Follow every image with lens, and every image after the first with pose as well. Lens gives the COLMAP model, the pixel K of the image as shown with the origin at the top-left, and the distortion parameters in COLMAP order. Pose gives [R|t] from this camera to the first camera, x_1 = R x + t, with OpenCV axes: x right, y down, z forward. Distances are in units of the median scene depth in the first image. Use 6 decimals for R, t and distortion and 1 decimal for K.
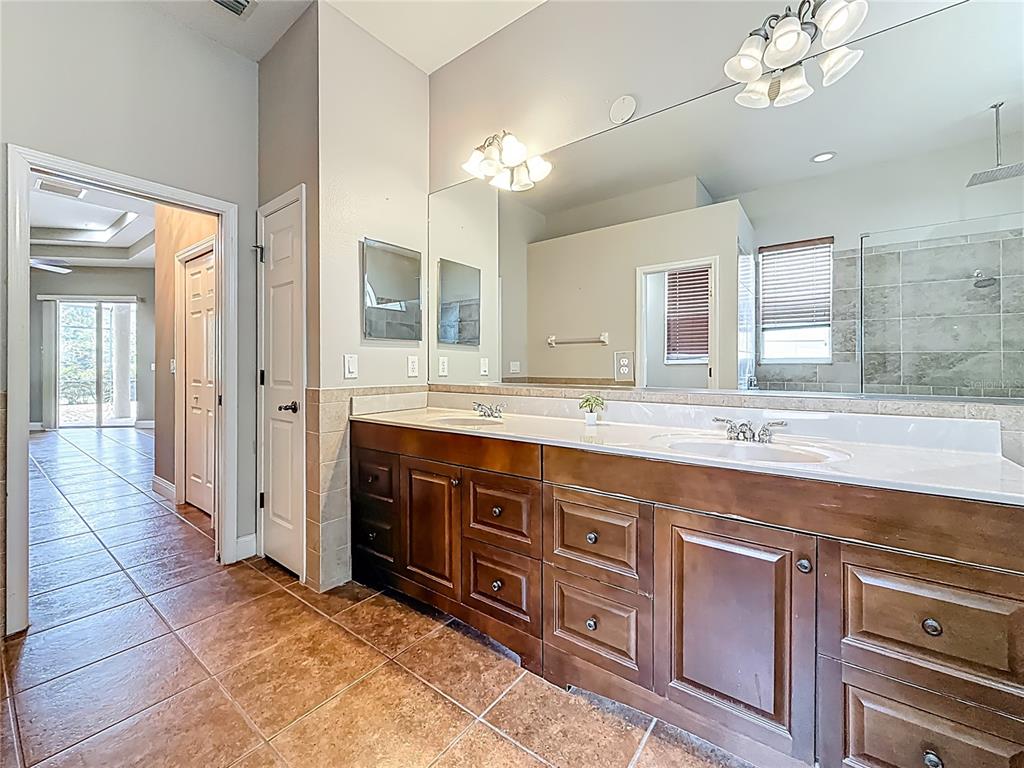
lens RADIAL K [[418.8, 0, 512.2], [0, 418.8, 380.3], [0, 0, 1]] dist [-0.000241, 0.000079]
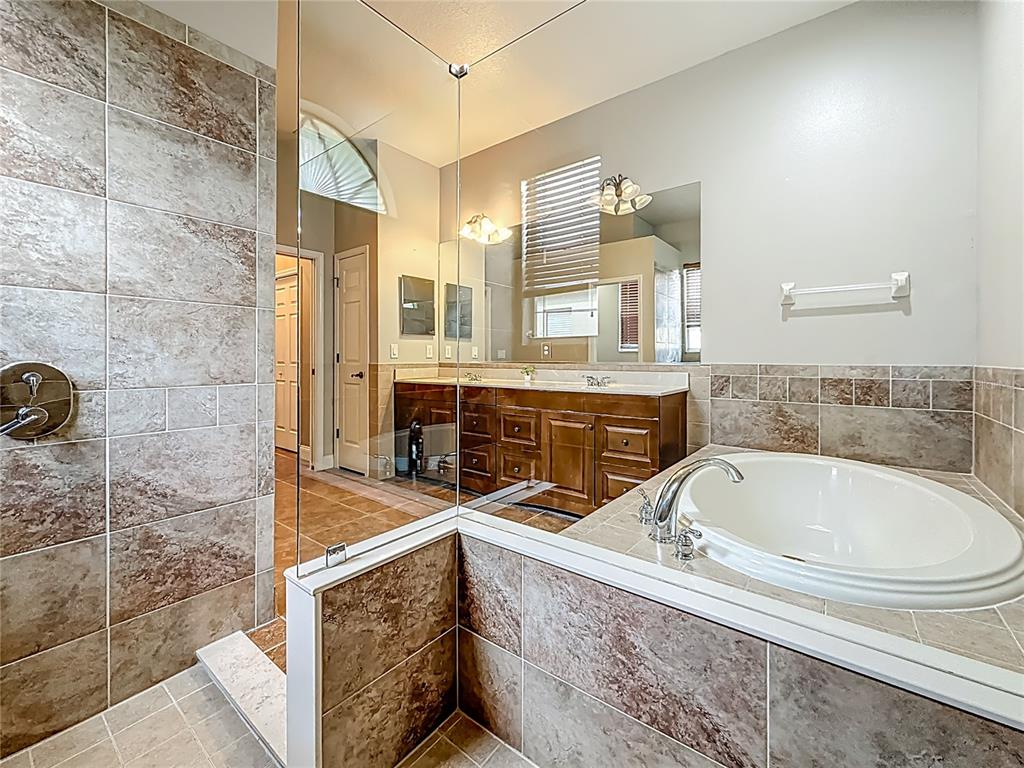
lens RADIAL K [[418.8, 0, 512.2], [0, 418.8, 380.3], [0, 0, 1]] dist [-0.000241, 0.000079]
pose [[0.999868, 0.002135, -0.016077, 0.115772], [-0.001788, 0.999767, 0.021520, 0.045536], [0.016120, -0.021489, 0.999639, -0.657996]]
